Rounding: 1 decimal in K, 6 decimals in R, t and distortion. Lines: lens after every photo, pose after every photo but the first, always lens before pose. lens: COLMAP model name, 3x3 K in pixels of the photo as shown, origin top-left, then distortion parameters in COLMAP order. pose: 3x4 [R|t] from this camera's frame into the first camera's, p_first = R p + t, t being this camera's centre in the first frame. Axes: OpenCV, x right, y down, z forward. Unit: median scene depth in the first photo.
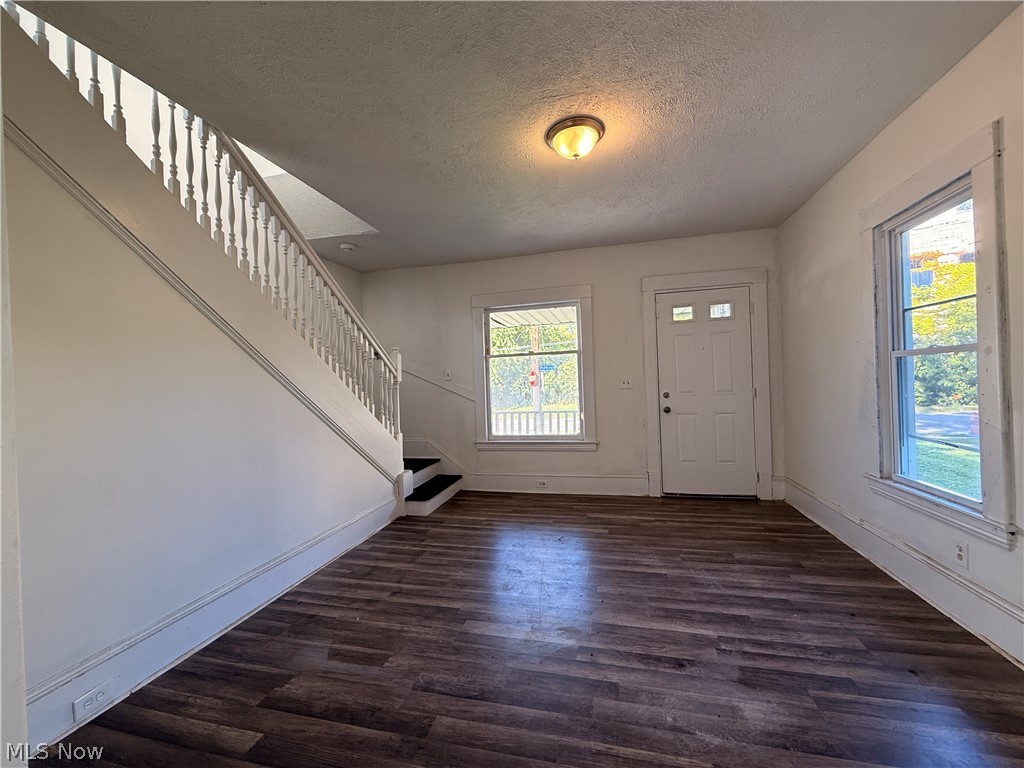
lens RADIAL K [[410.1, 0, 510.5], [0, 410.1, 380.2], [0, 0, 1]] dist [-0.002556, 0.002808]
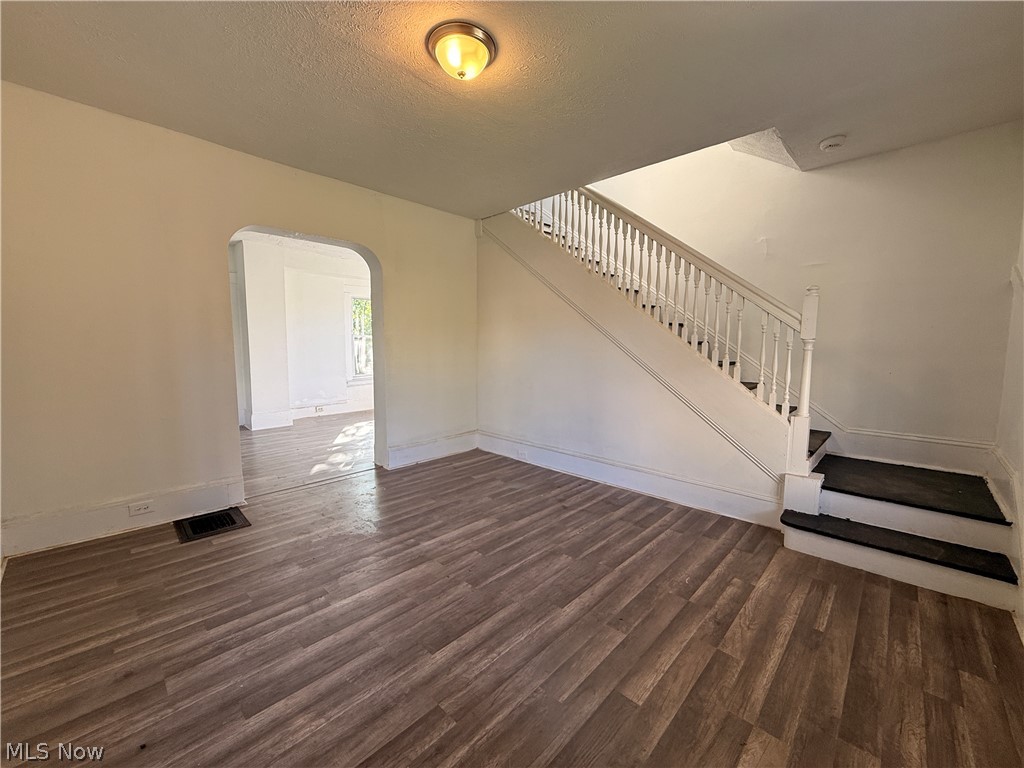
lens RADIAL K [[410.1, 0, 510.0], [0, 410.1, 383.7], [0, 0, 1]] dist [-0.002556, 0.002808]
pose [[-0.502632, 0.114024, -0.856948, 0.821394], [0.015333, 0.992284, 0.123038, -0.022635], [0.864365, 0.048703, -0.500501, 1.408534]]
